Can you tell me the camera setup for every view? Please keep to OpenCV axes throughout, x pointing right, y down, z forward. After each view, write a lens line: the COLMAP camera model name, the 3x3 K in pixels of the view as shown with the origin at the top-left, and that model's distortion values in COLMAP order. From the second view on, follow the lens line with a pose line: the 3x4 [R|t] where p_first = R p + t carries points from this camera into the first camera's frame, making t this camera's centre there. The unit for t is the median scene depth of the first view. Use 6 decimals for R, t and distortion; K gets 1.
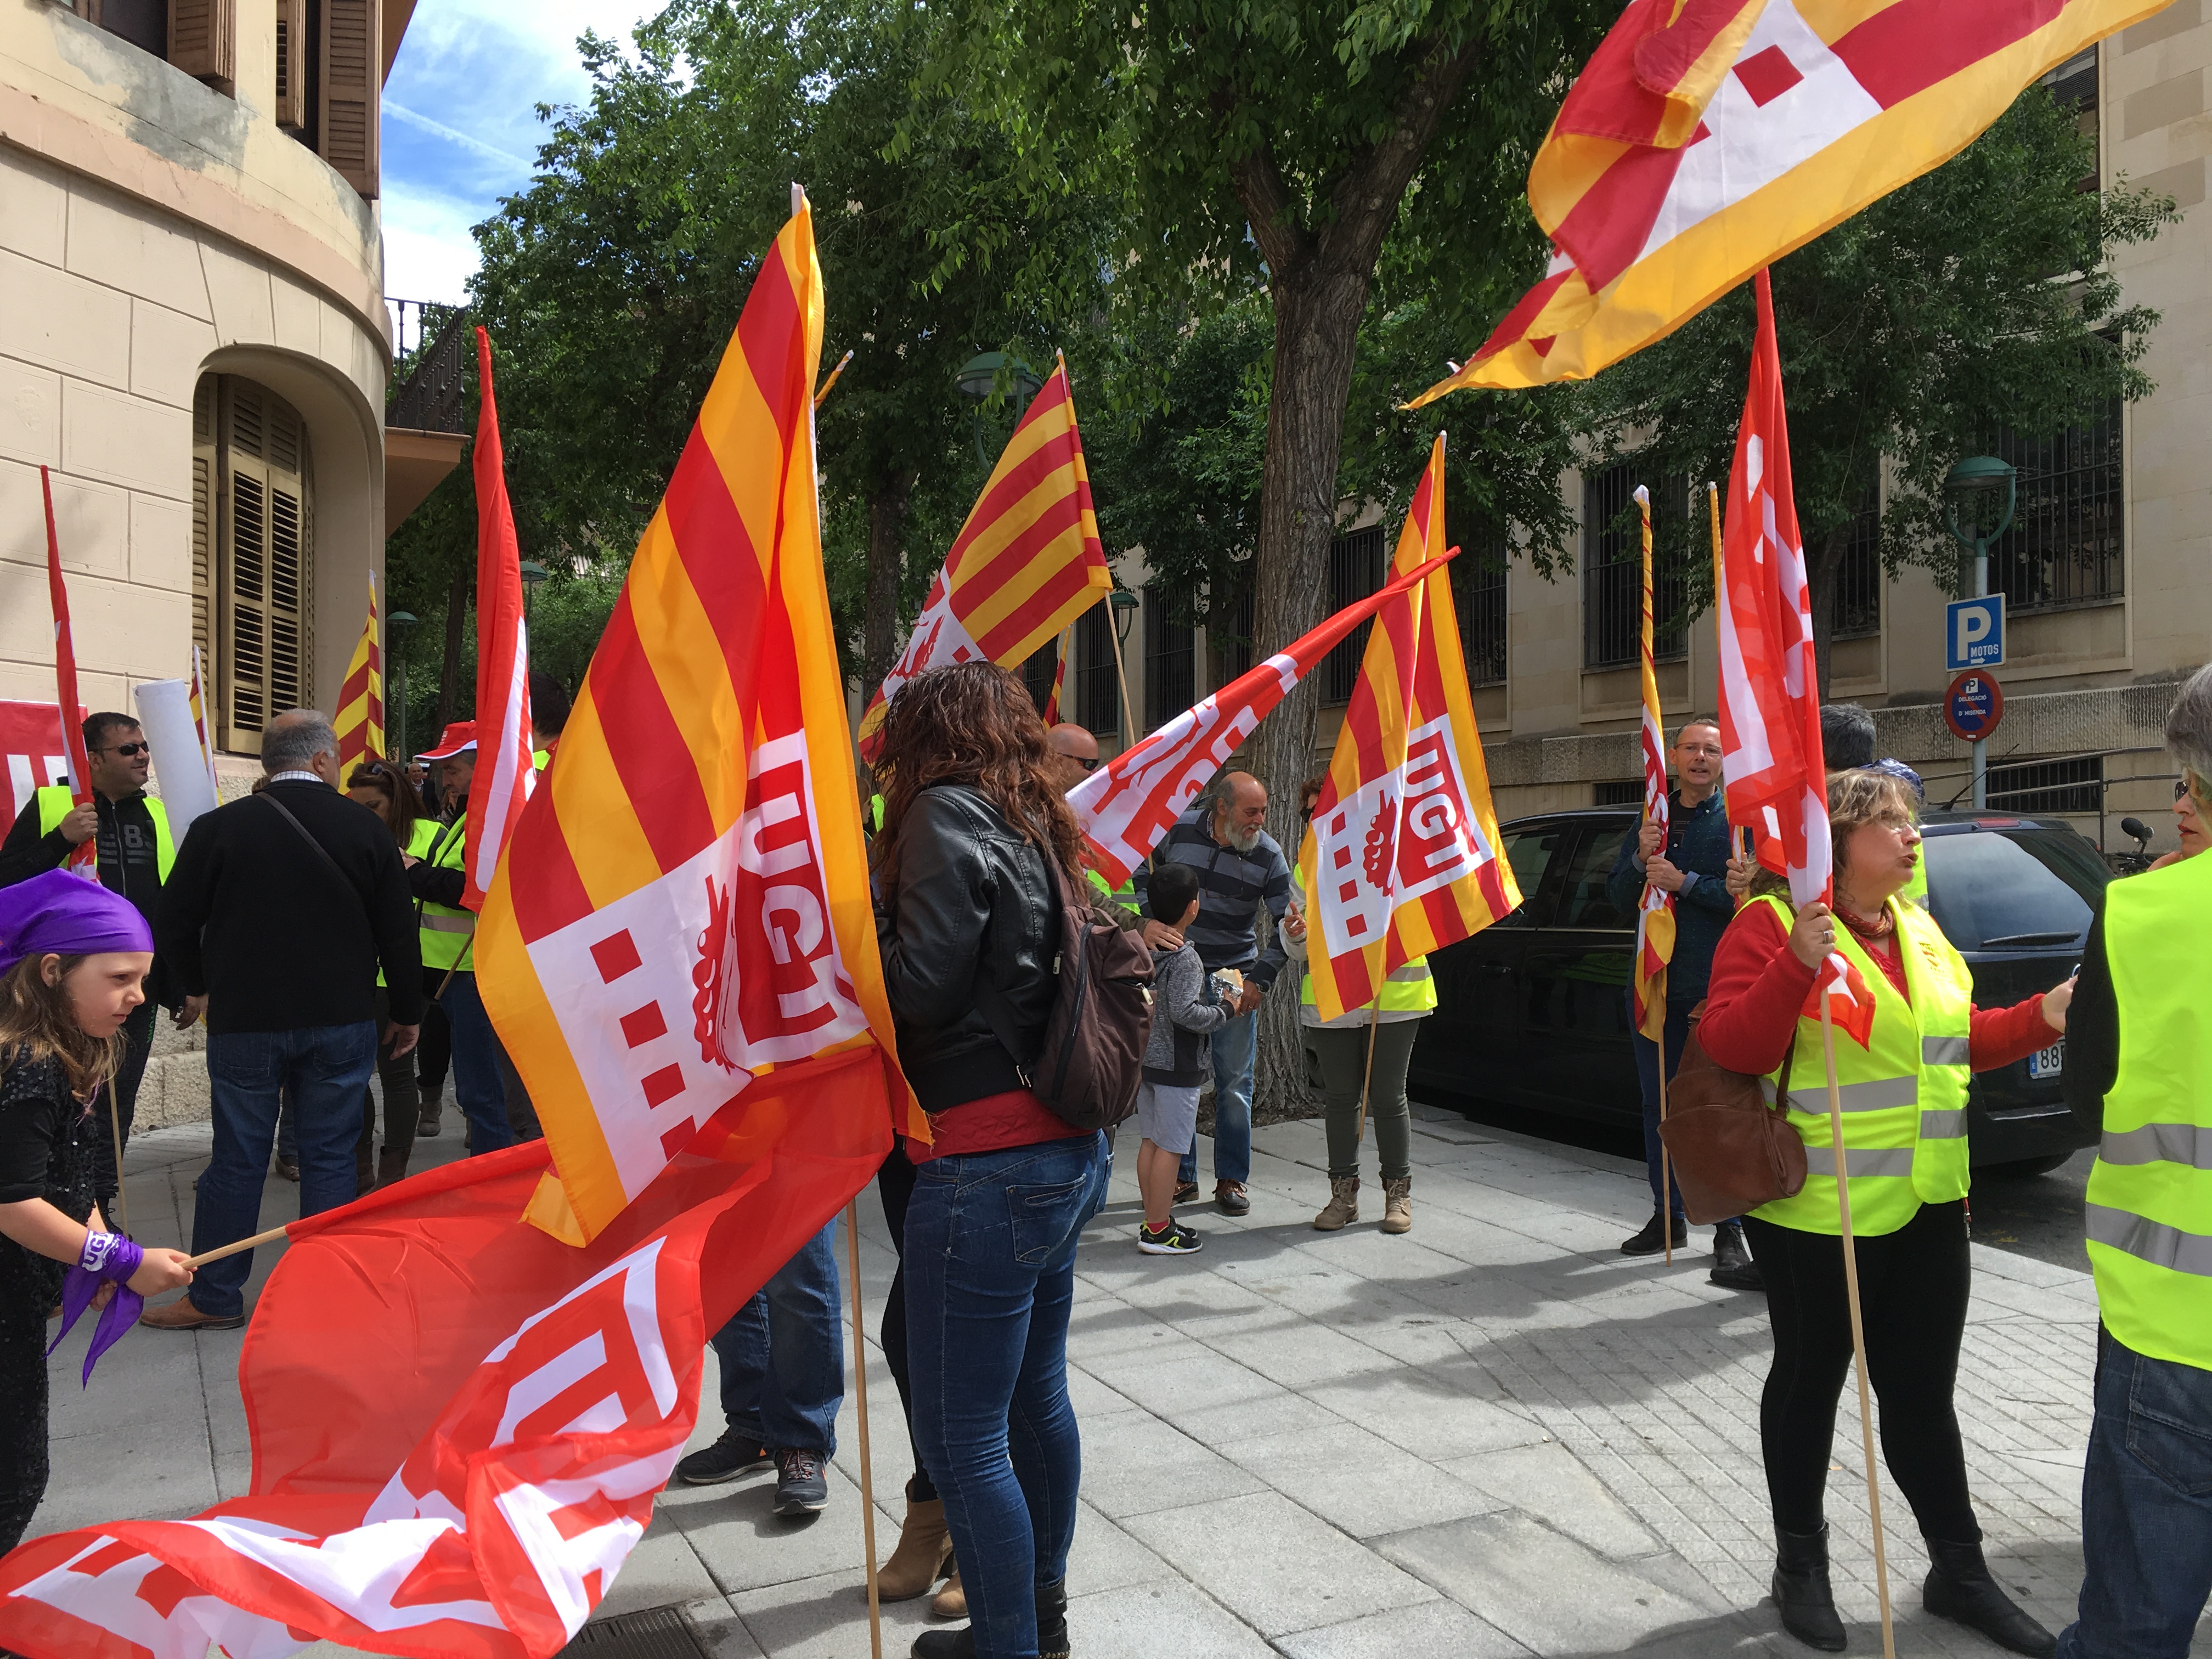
lens RADIAL K [[1857.5, 0, 1097.6], [0, 1857.5, 835.6], [0, 0, 1]] dist [0.010776, -0.023471]
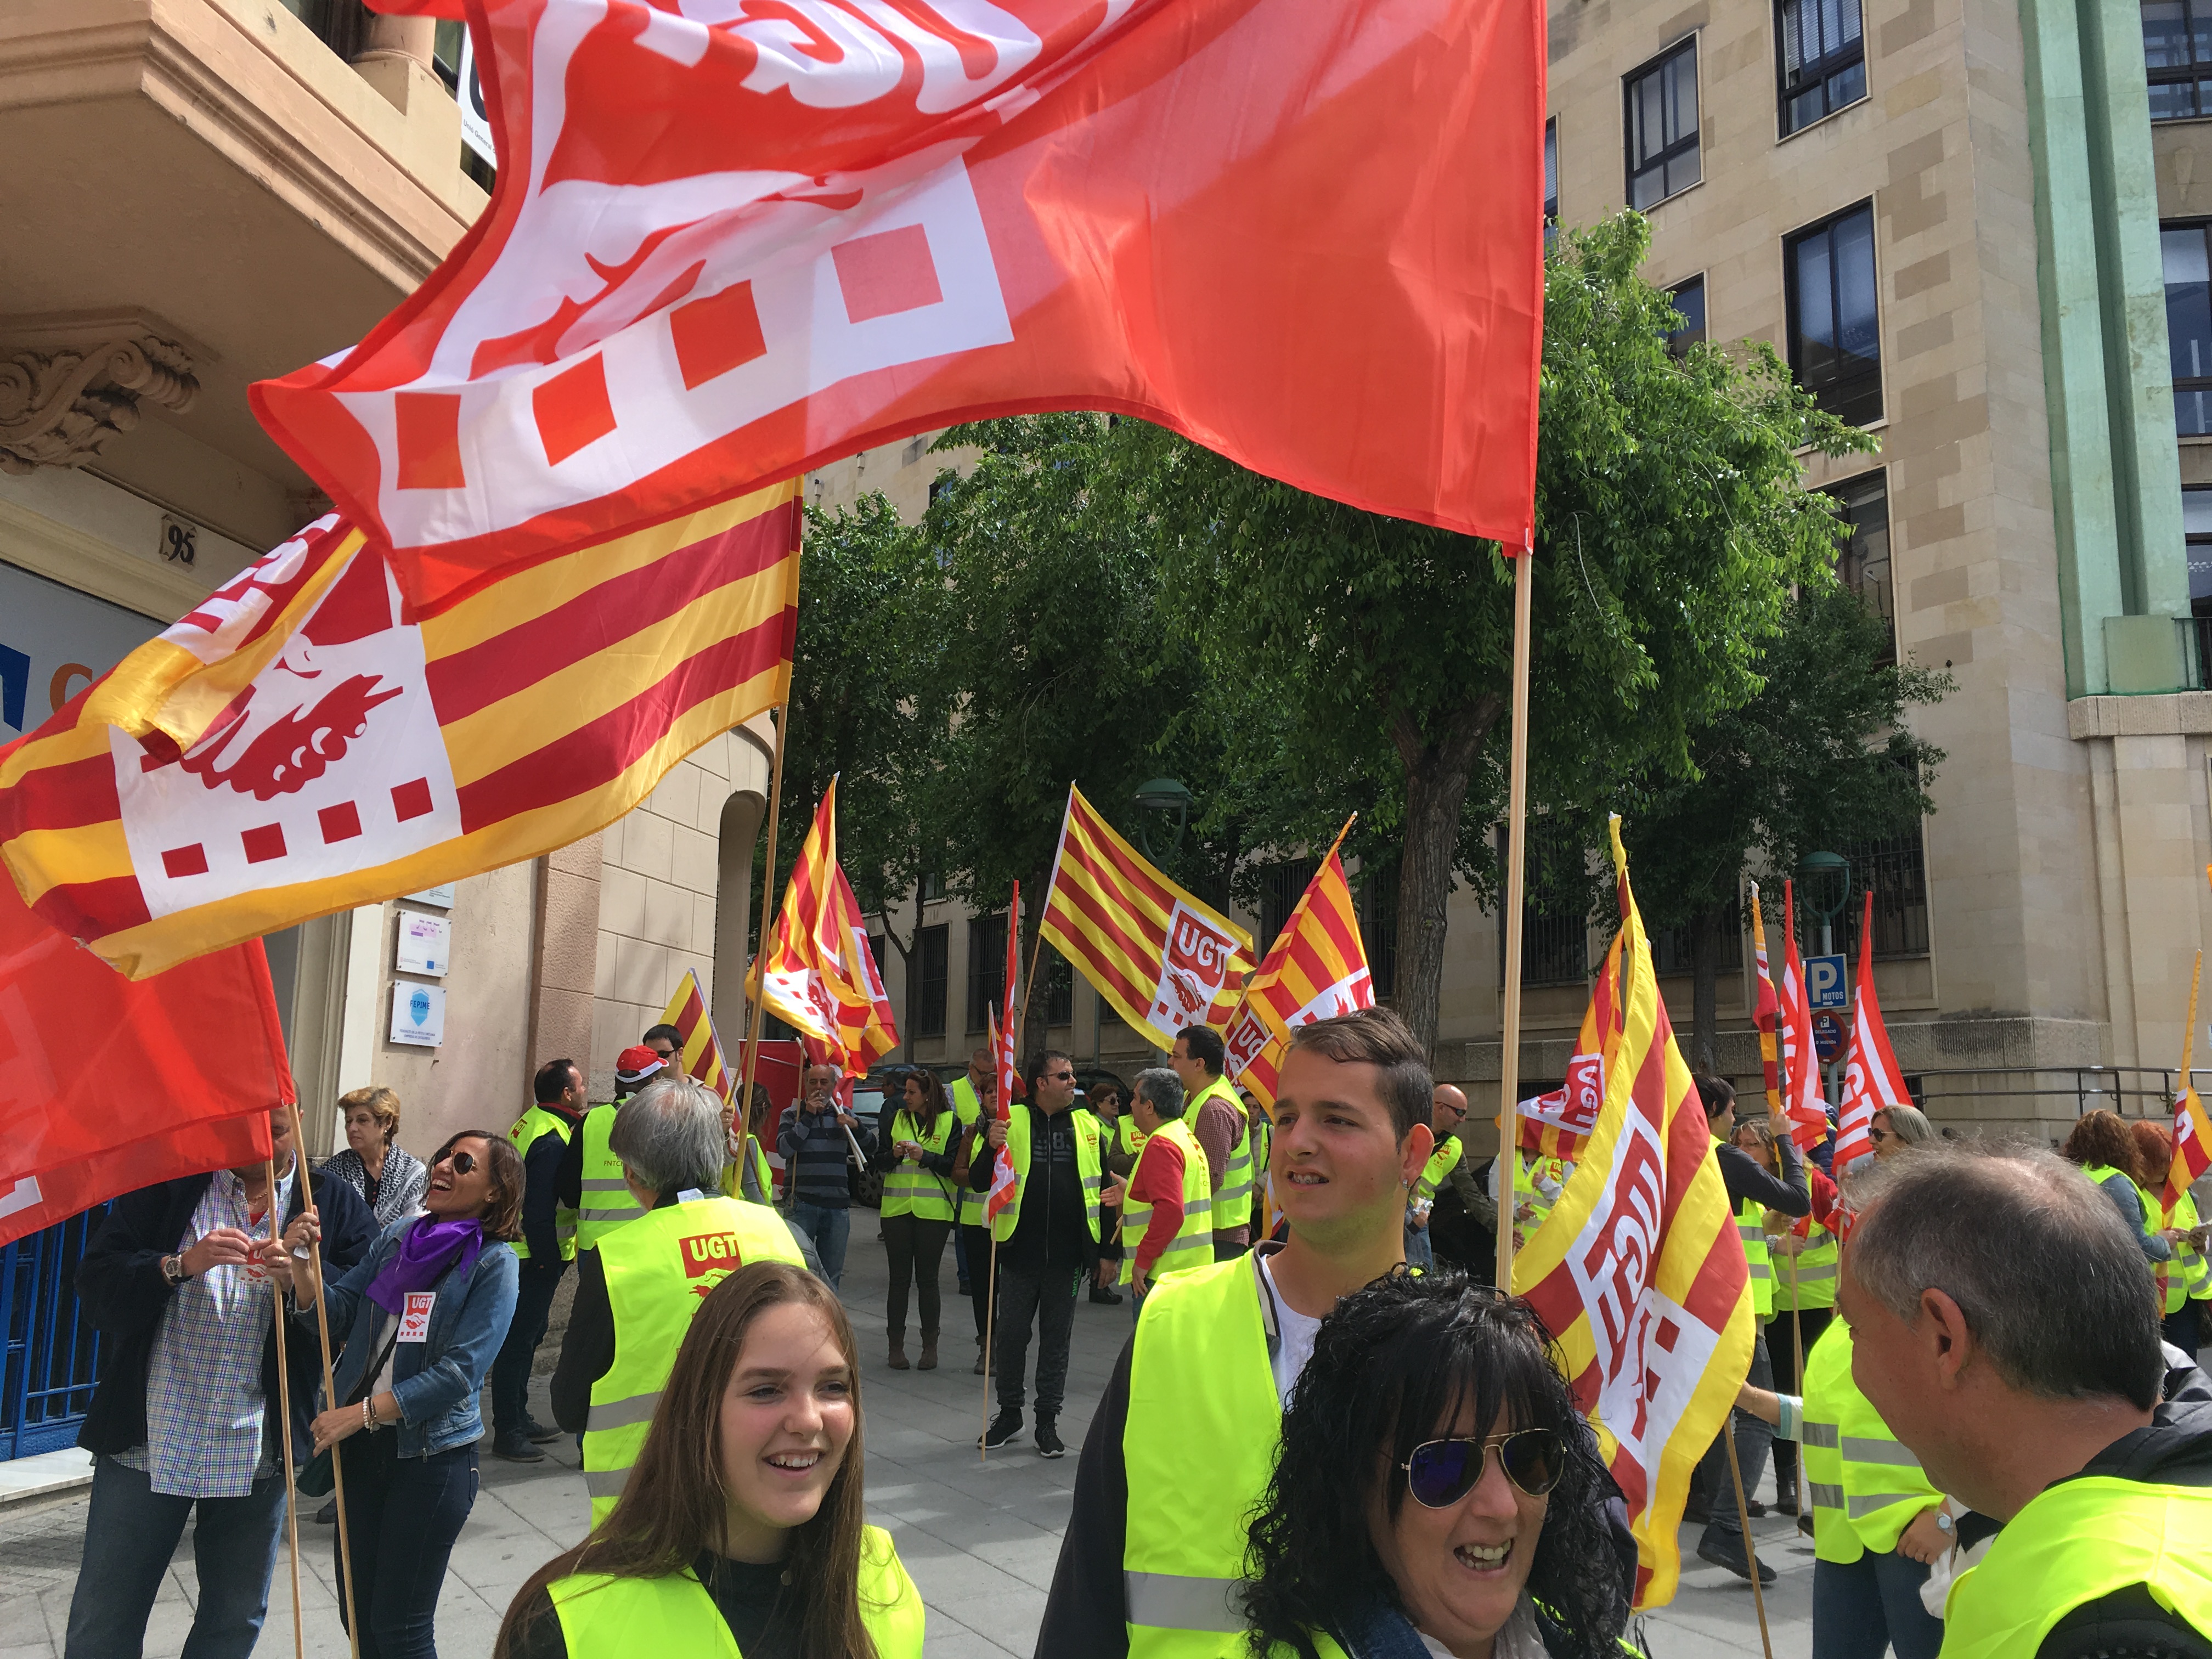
lens RADIAL K [[1857.5, 0, 1111.3], [0, 1857.5, 824.8], [0, 0, 1]] dist [0.010776, -0.023471]
pose [[0.995582, 0.031593, 0.088425, -0.161471], [-0.017313, 0.987315, -0.157826, -0.000547], [-0.092290, 0.155597, 0.983500, -0.286232]]
